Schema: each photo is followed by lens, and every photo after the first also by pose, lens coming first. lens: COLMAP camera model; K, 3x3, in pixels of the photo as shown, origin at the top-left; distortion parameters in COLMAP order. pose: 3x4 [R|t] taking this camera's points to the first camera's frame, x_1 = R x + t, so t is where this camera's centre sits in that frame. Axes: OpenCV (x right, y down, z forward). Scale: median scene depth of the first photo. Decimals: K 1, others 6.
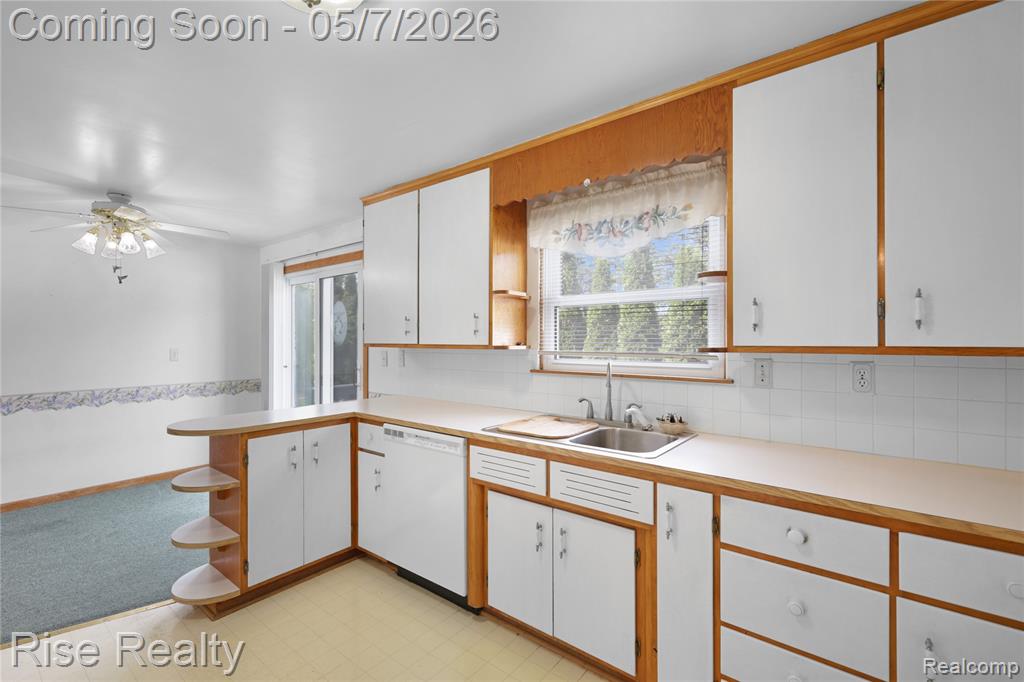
lens RADIAL K [[448.8, 0, 509.7], [0, 448.8, 338.2], [0, 0, 1]] dist [0.003558, 0.000155]
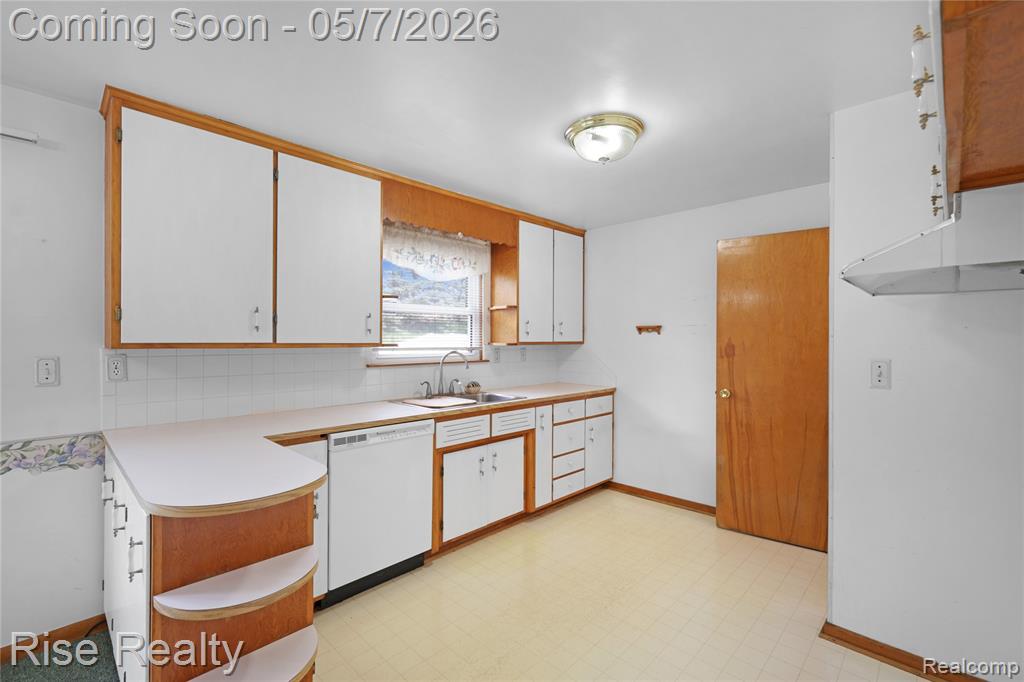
lens RADIAL K [[448.8, 0, 510.8], [0, 448.8, 339.9], [0, 0, 1]] dist [0.003558, 0.000155]
pose [[0.100749, 0.000086, 0.994912, -1.286110], [-0.007345, 0.999973, 0.000657, 0.005445], [-0.994885, -0.007374, 0.100747, 0.662868]]
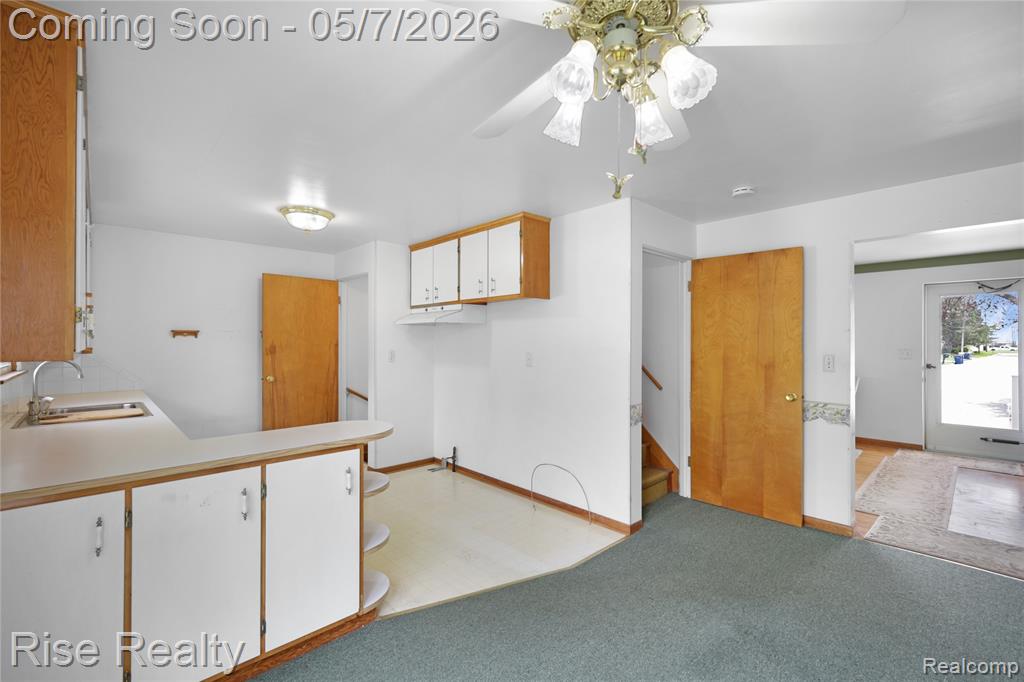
lens RADIAL K [[448.8, 0, 513.0], [0, 448.8, 342.3], [0, 0, 1]] dist [0.003558, 0.000155]
pose [[-0.990312, -0.001036, 0.138858, -1.213931], [-0.001233, 0.999998, -0.001332, 0.002072], [-0.138856, -0.001490, -0.990311, 2.098843]]
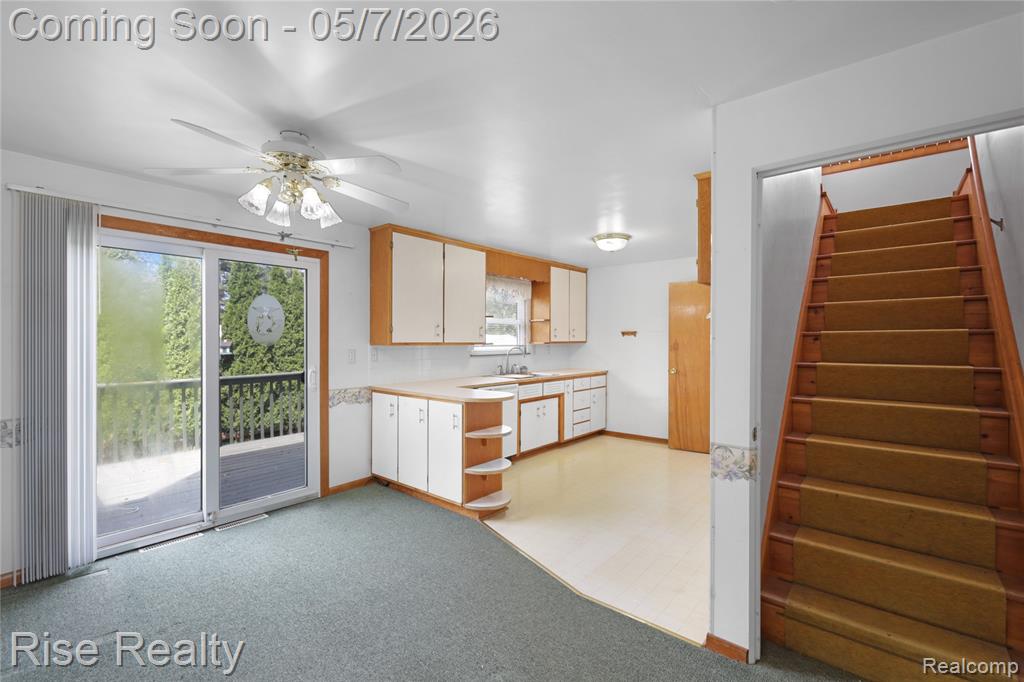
lens RADIAL K [[448.8, 0, 511.9], [0, 448.8, 338.0], [0, 0, 1]] dist [0.003558, 0.000155]
pose [[0.030492, 0.000488, 0.999535, -2.341480], [-0.007514, 0.999972, -0.000259, -0.005176], [-0.999507, -0.007502, 0.030495, 0.954783]]
